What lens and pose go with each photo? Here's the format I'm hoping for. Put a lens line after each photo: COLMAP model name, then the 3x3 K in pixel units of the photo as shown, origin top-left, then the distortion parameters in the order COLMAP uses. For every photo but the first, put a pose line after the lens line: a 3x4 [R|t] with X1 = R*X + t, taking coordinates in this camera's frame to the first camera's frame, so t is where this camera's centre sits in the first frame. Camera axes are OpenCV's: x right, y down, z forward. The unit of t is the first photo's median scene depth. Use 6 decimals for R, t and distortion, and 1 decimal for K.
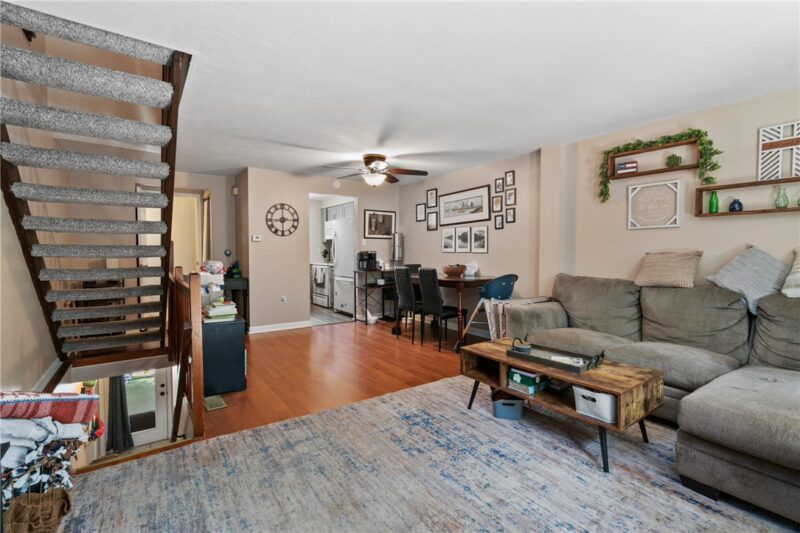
lens RADIAL K [[363.8, 0, 396.0], [0, 363.8, 264.8], [0, 0, 1]] dist [-0.012143, 0.000543]
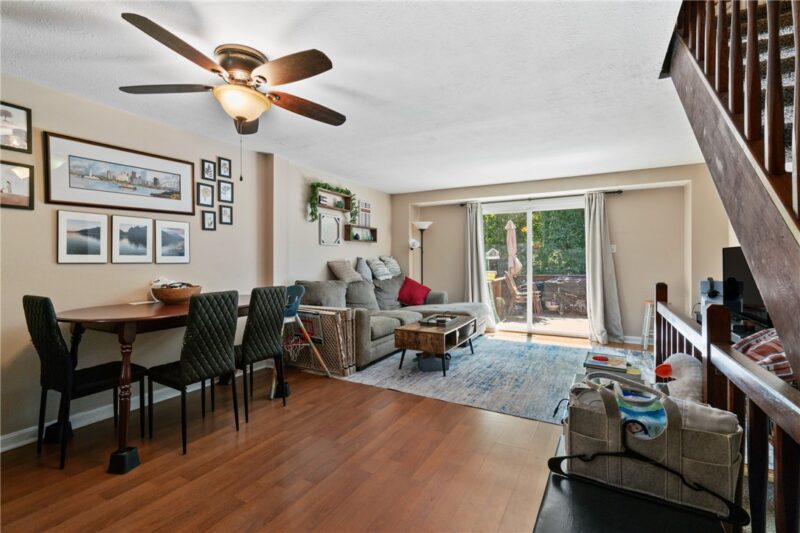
lens RADIAL K [[363.8, 0, 397.7], [0, 363.8, 260.9], [0, 0, 1]] dist [-0.012143, 0.000543]
pose [[-0.435829, -0.005964, 0.900010, -0.520093], [0.031256, 0.999275, 0.021758, -0.039879], [-0.899487, 0.037614, -0.435326, 0.953370]]
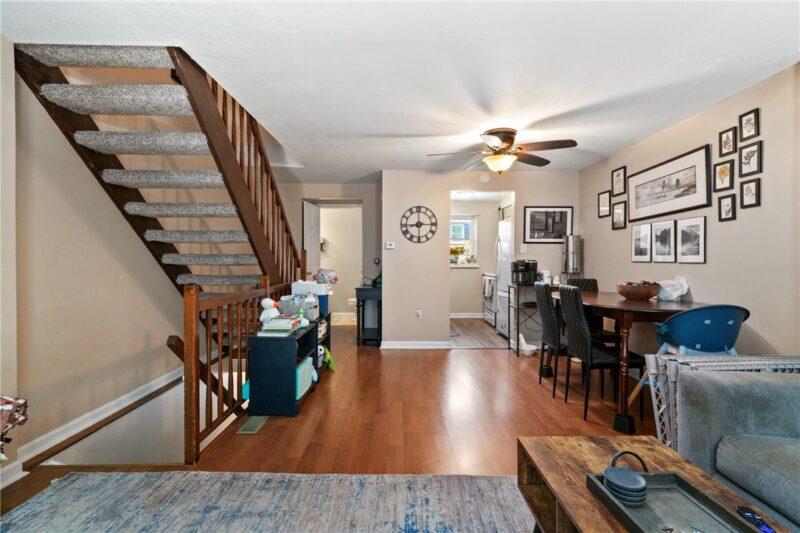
lens RADIAL K [[376.5, 0, 397.4], [0, 376.5, 265.0], [0, 0, 1]] dist [-0.005893, 0.000870]
pose [[0.821643, 0.009507, -0.569924, 0.192108], [-0.022352, 0.999629, -0.015550, -0.010040], [0.569565, 0.025515, 0.821550, 0.237566]]
